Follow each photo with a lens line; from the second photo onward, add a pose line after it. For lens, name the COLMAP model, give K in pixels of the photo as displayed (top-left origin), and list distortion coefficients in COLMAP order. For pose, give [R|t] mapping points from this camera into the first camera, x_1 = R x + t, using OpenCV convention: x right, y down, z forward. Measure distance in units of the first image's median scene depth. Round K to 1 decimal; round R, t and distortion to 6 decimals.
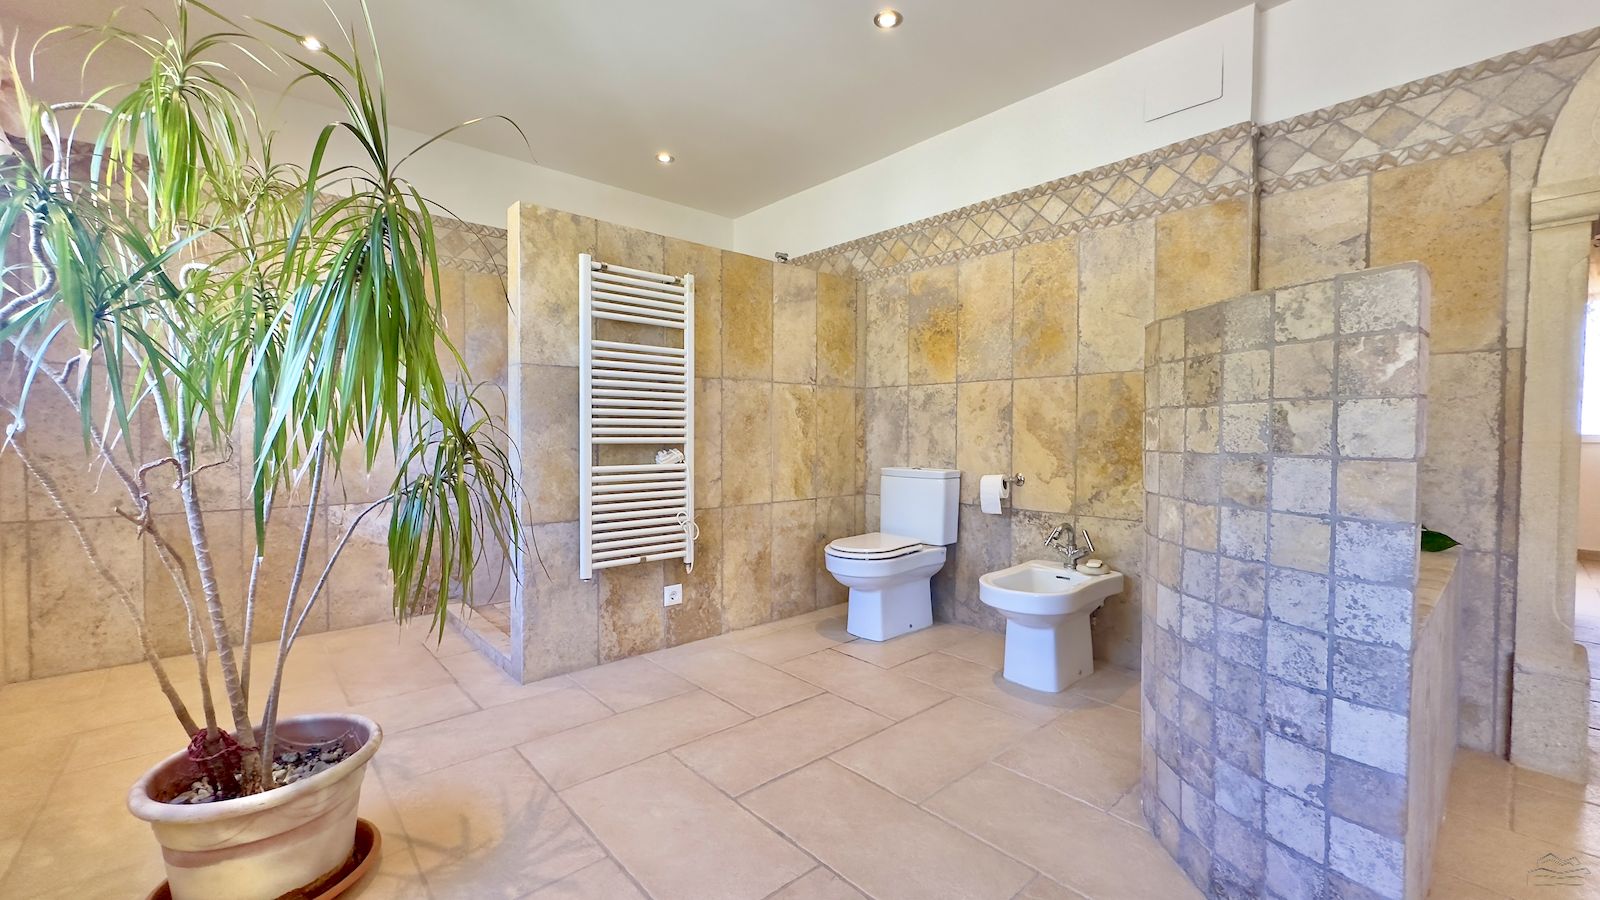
lens RADIAL K [[641.4, 0, 799.3], [0, 641.4, 448.1], [0, 0, 1]] dist [-0.001100, 0.000449]
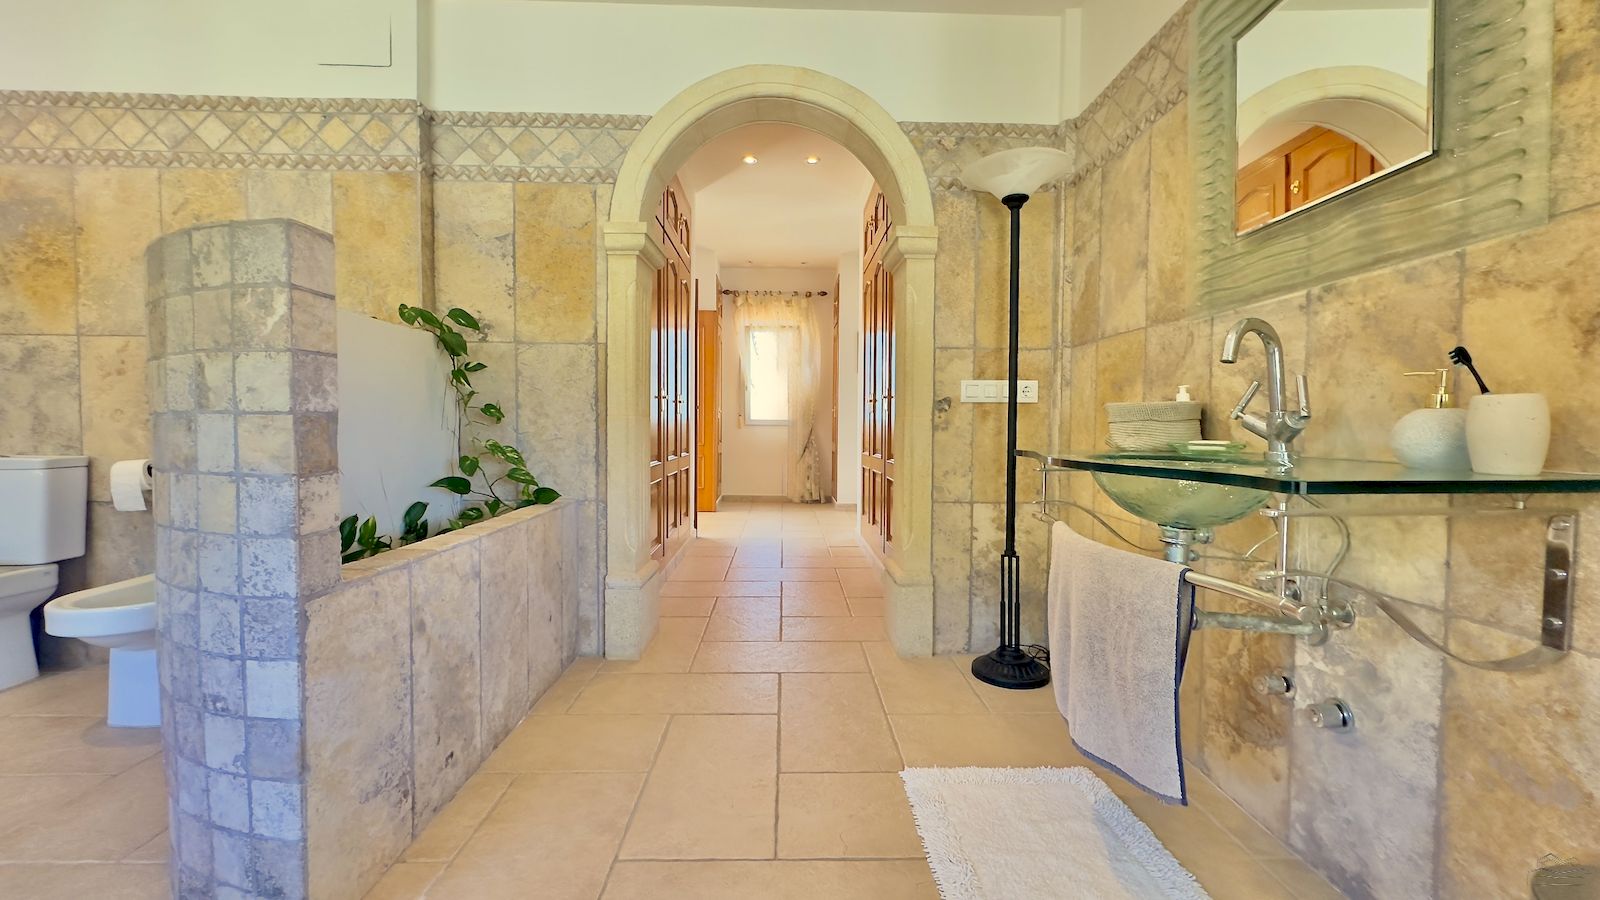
lens RADIAL K [[641.4, 0, 799.3], [0, 641.4, 448.1], [0, 0, 1]] dist [-0.001100, 0.000449]
pose [[0.641024, -0.026751, 0.767055, 0.338953], [0.013160, 0.999629, 0.023864, 0.030160], [-0.767408, -0.005203, 0.641138, -0.140760]]
